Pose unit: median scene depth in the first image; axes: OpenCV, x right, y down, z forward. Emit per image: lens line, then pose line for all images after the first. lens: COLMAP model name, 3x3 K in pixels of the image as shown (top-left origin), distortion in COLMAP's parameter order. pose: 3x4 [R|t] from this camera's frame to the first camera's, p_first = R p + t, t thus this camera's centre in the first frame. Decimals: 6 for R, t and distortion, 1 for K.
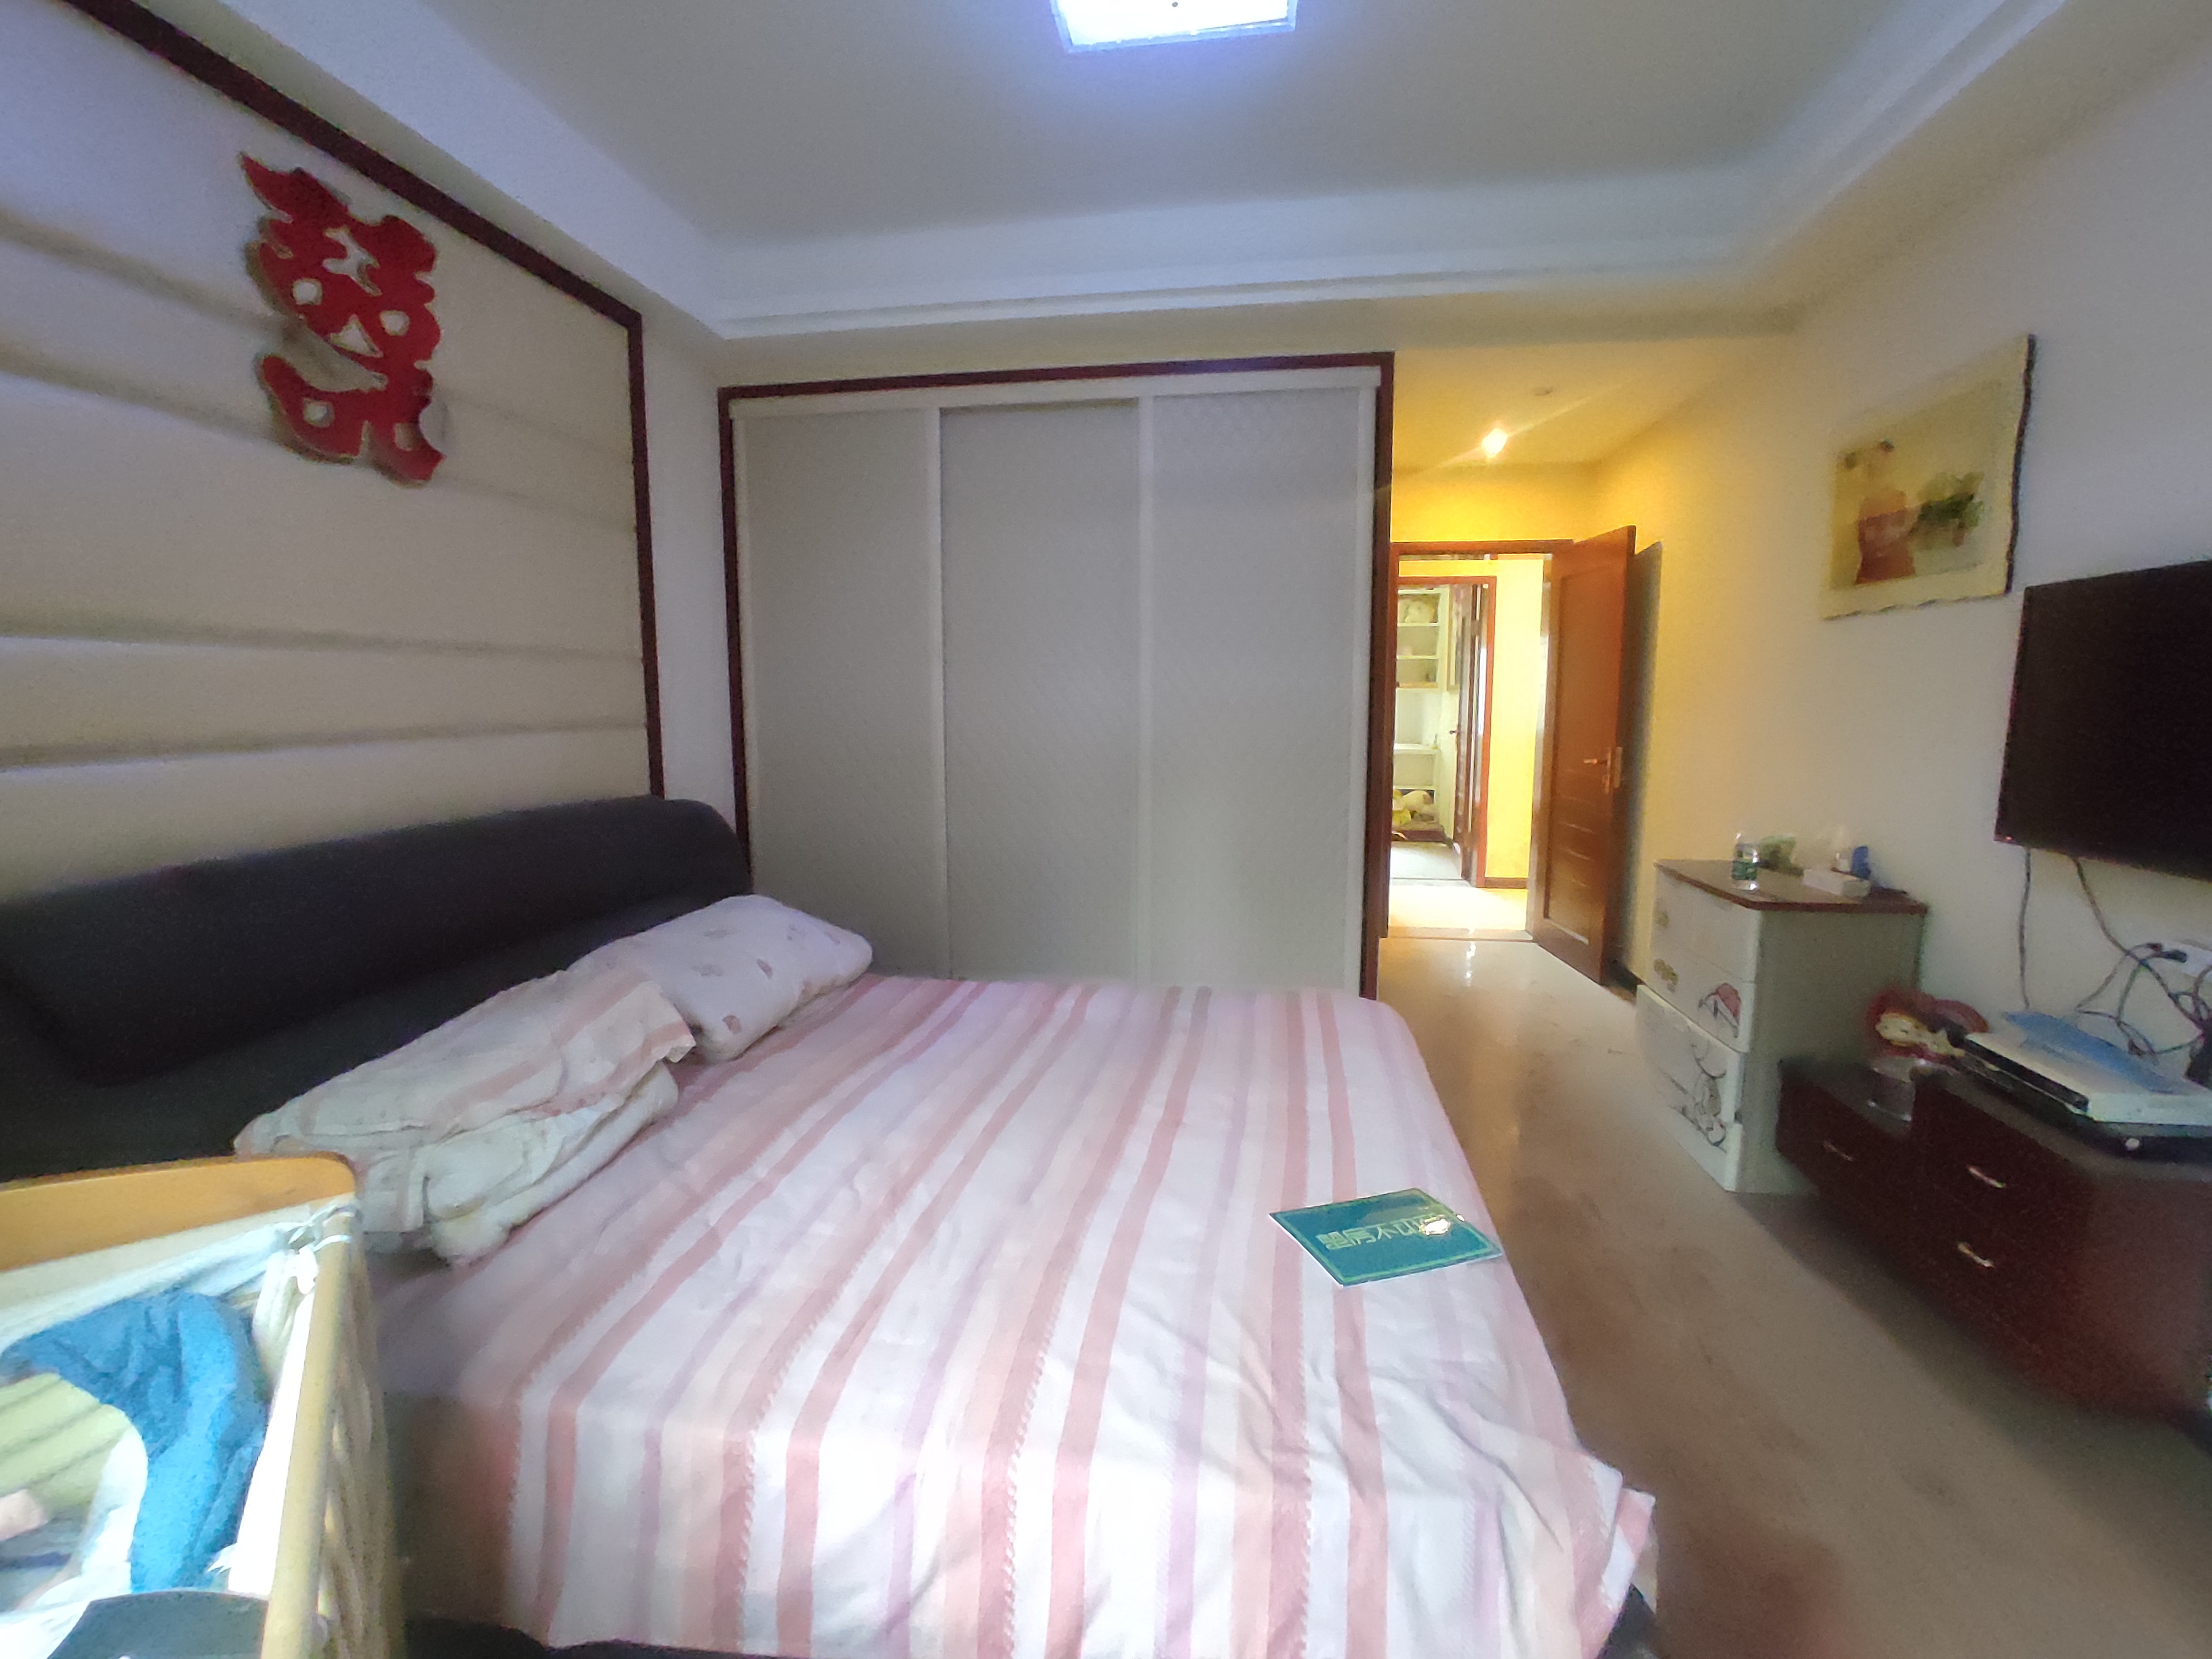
lens RADIAL K [[1008.3, 0, 1107.6], [0, 1008.3, 830.6], [0, 0, 1]] dist [0.001063, 0.000158]
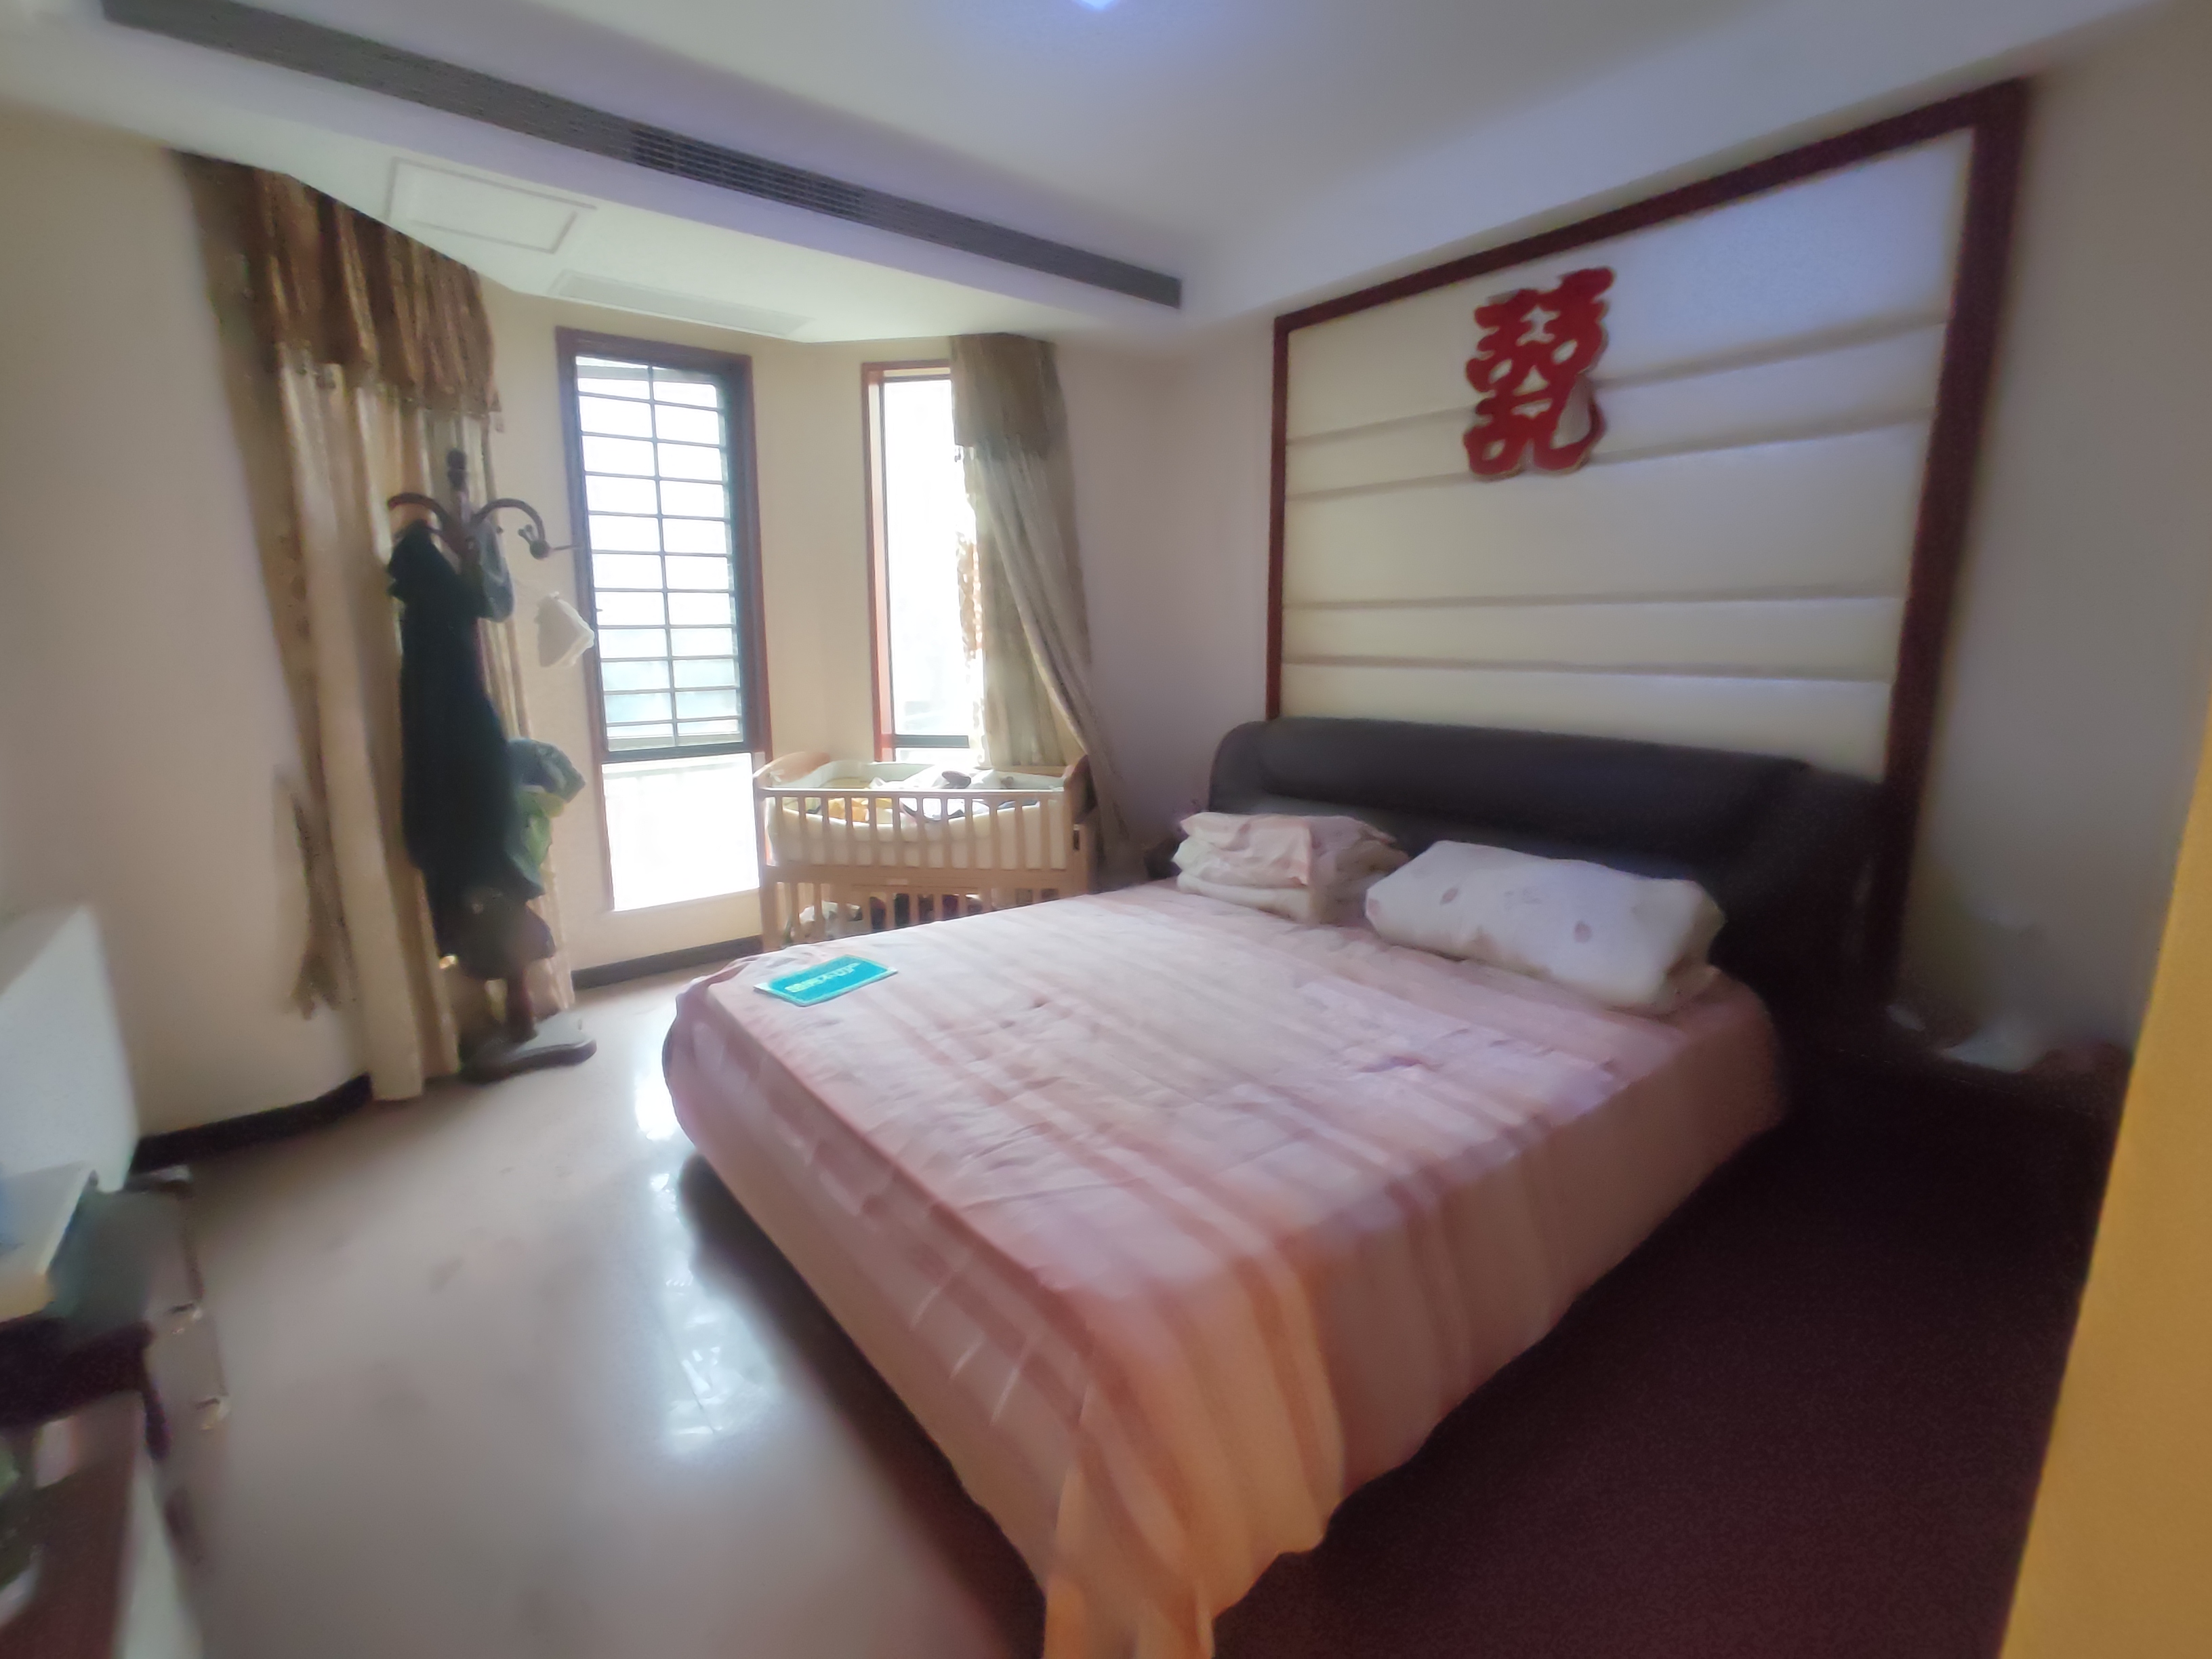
lens RADIAL K [[1008.3, 0, 1103.3], [0, 1008.3, 824.6], [0, 0, 1]] dist [0.001063, 0.000158]
pose [[-0.678884, 0.134720, -0.721781, 0.793909], [-0.095092, 0.958612, 0.268365, -0.219038], [0.728062, 0.250824, -0.637976, 1.657651]]
